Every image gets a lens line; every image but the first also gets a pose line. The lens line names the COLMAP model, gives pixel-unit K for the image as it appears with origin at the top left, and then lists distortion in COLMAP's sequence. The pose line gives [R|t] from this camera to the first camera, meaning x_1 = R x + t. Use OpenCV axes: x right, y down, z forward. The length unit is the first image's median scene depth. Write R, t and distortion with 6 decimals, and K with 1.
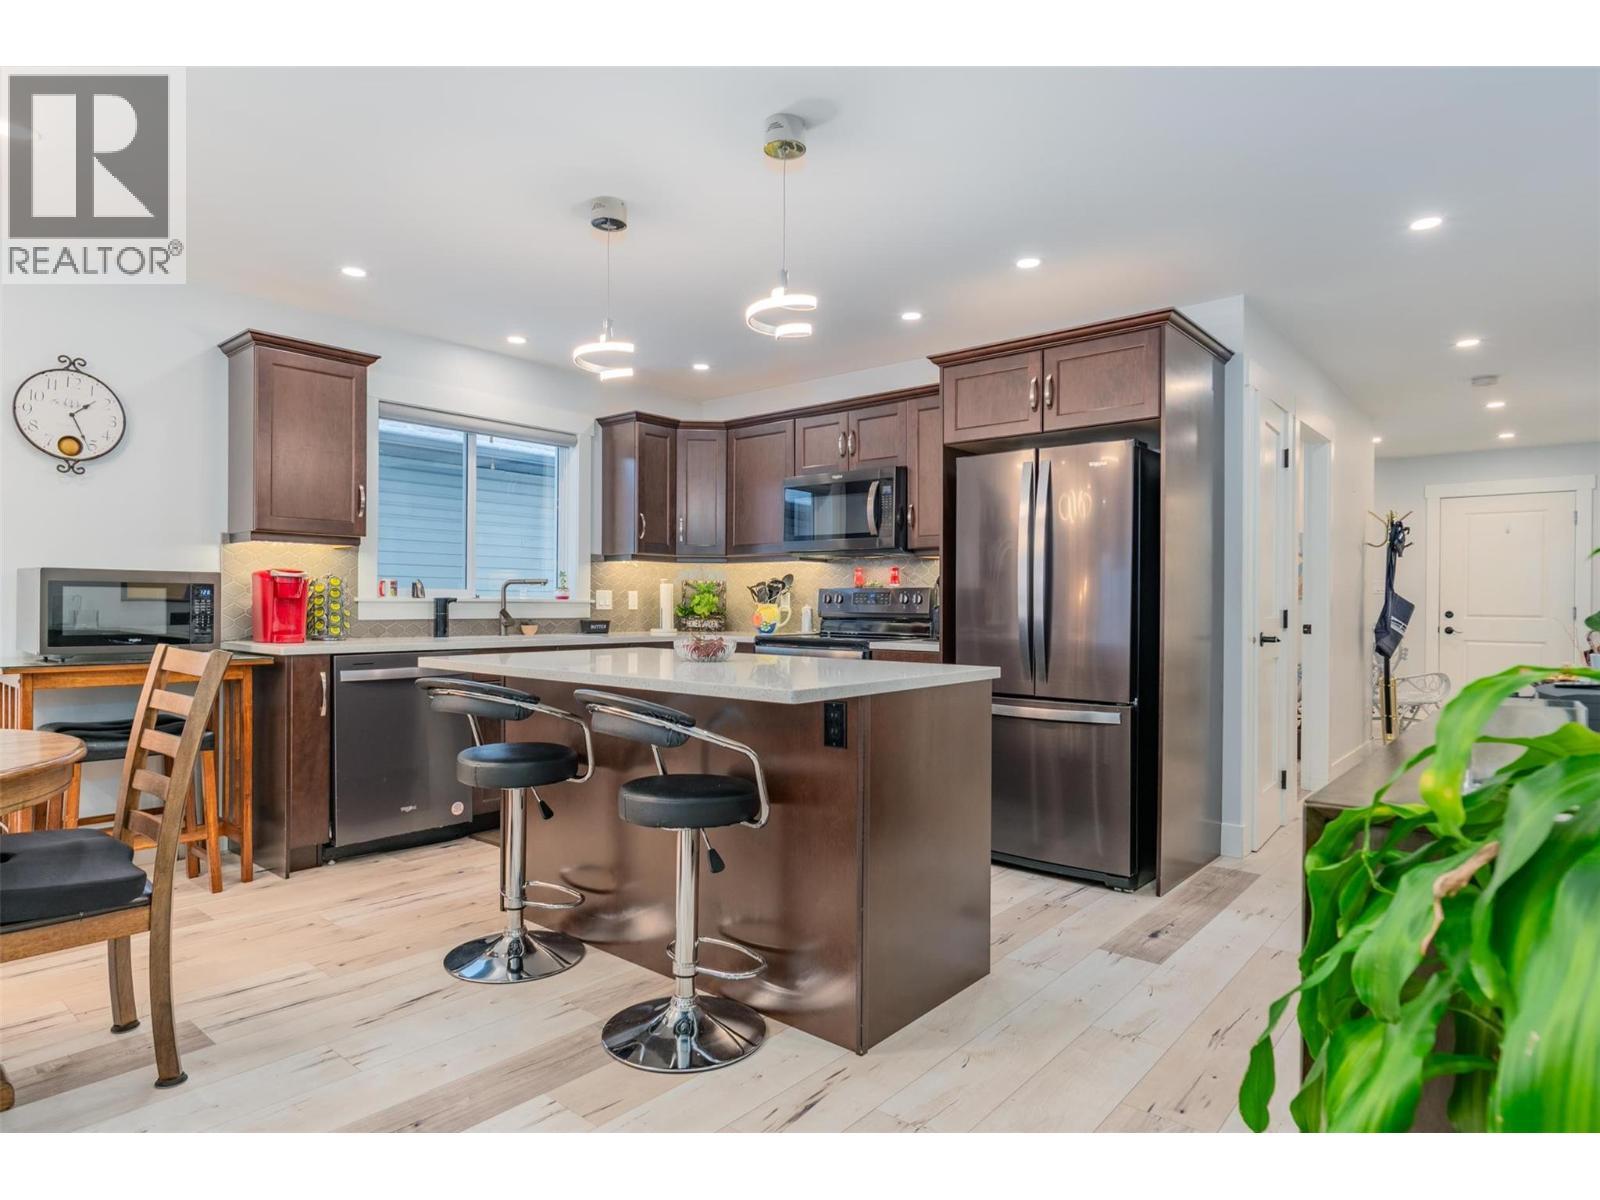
lens RADIAL K [[911.2, 0, 792.3], [0, 911.2, 607.8], [0, 0, 1]] dist [-0.003745, 0.000237]
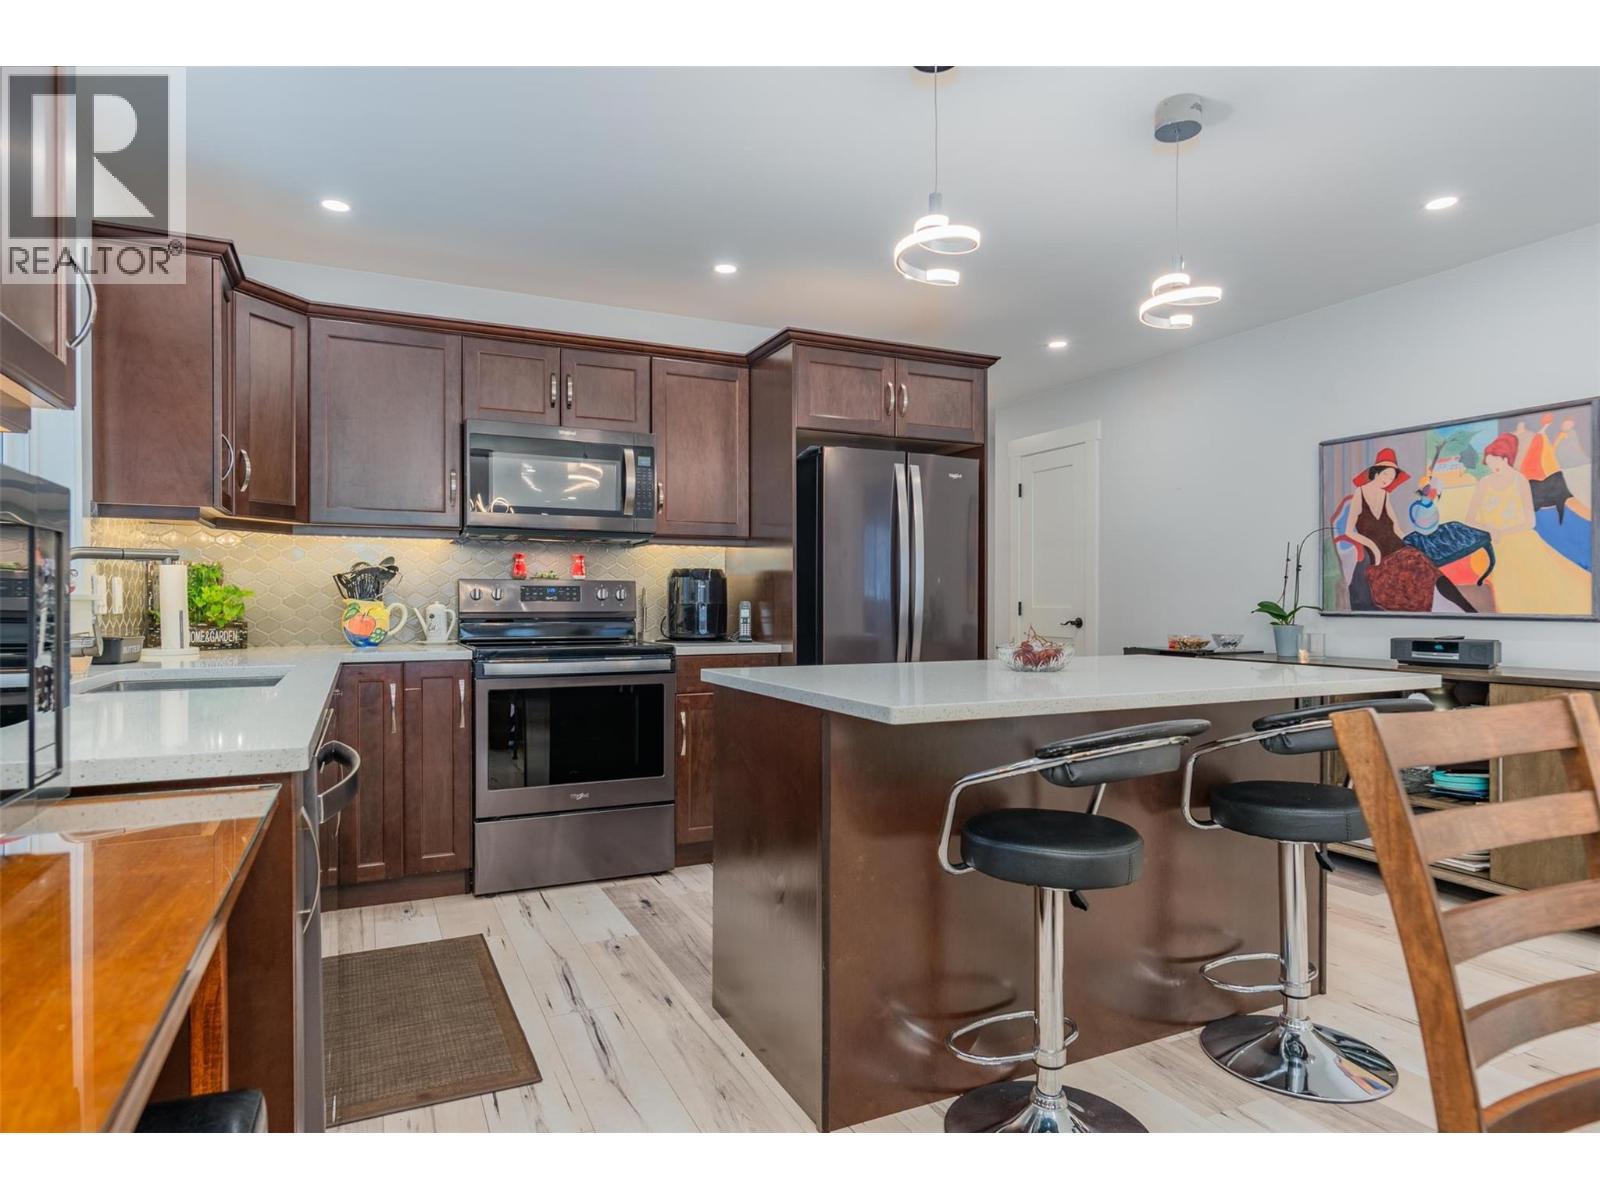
lens RADIAL K [[925.0, 0, 800.0], [0, 925.0, 600.0], [0, 0, 1]] dist [-0.003217, -0.000152]
pose [[0.409899, -0.002766, 0.912127, -0.607864], [0.004934, 0.999987, 0.000815, -0.005144], [-0.912118, 0.004166, 0.409907, 0.543074]]
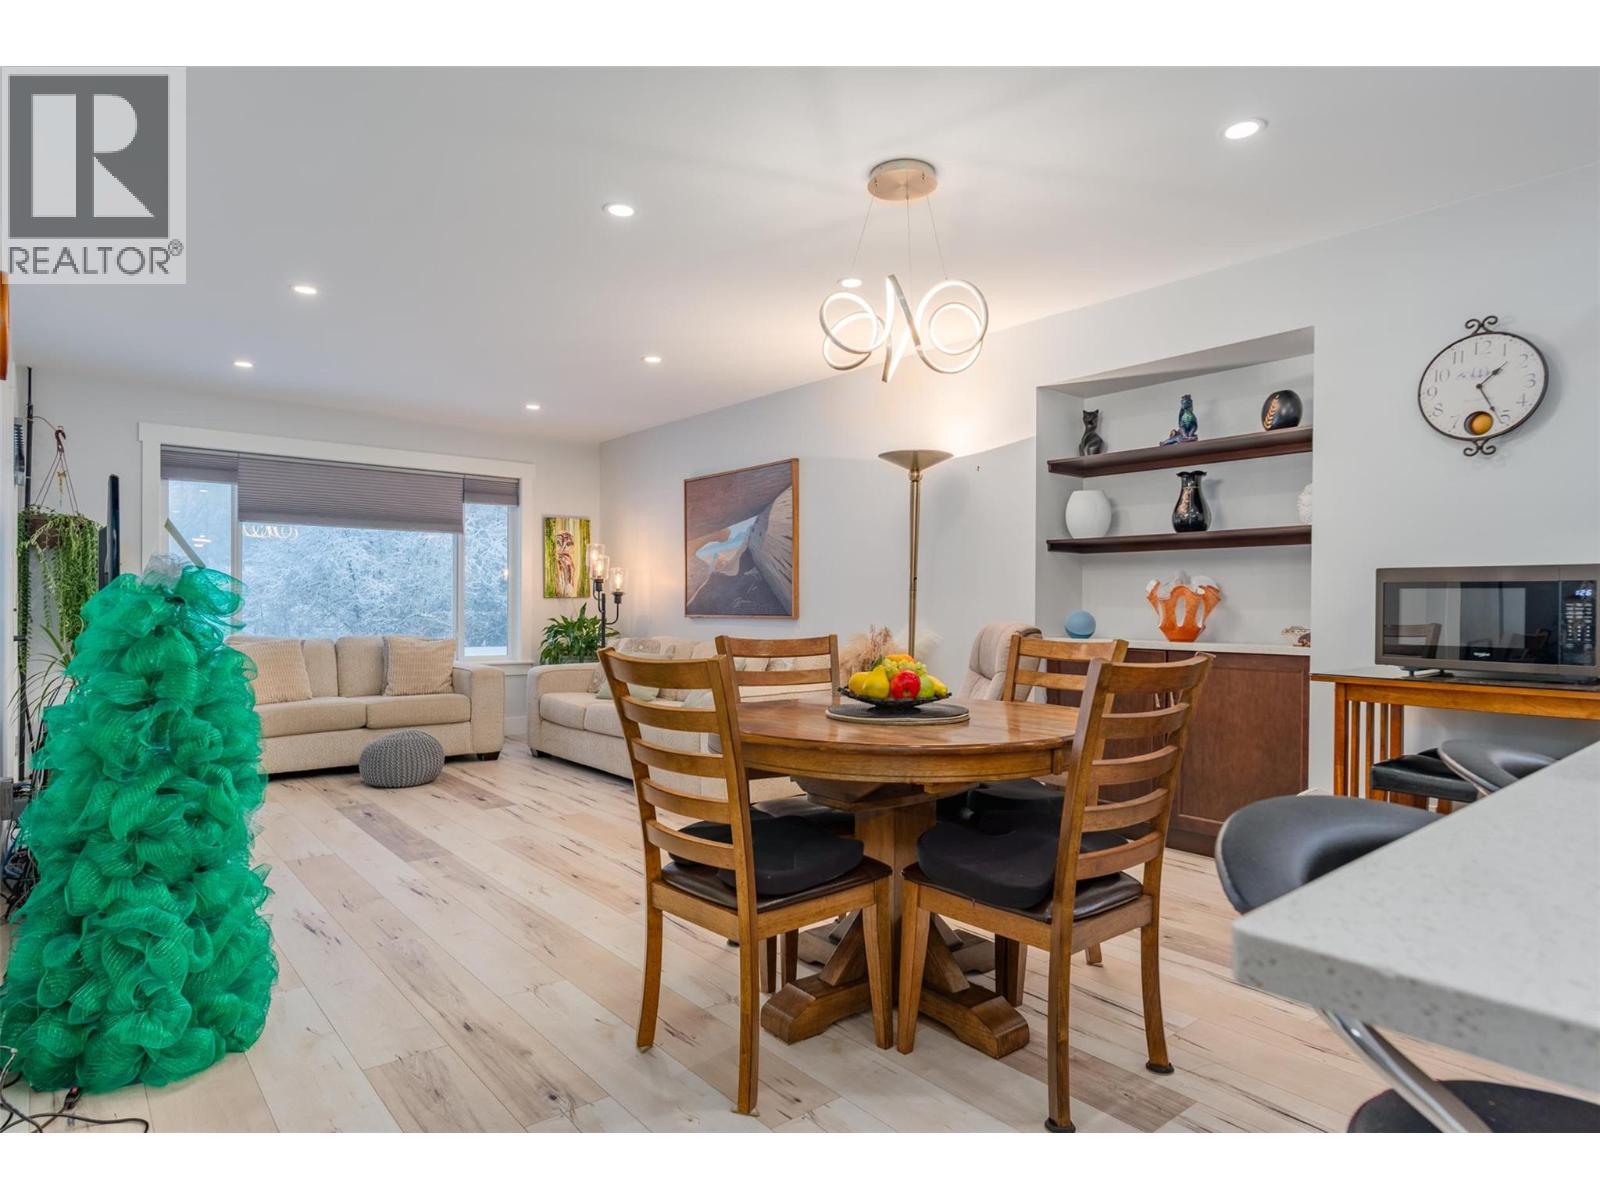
lens RADIAL K [[911.2, 0, 792.3], [0, 911.2, 607.8], [0, 0, 1]] dist [-0.003745, 0.000237]
pose [[-0.176109, -0.001701, -0.984369, 0.118675], [-0.010100, 0.999949, 0.000079, 0.000635], [0.984319, 0.009956, -0.176117, 0.399065]]
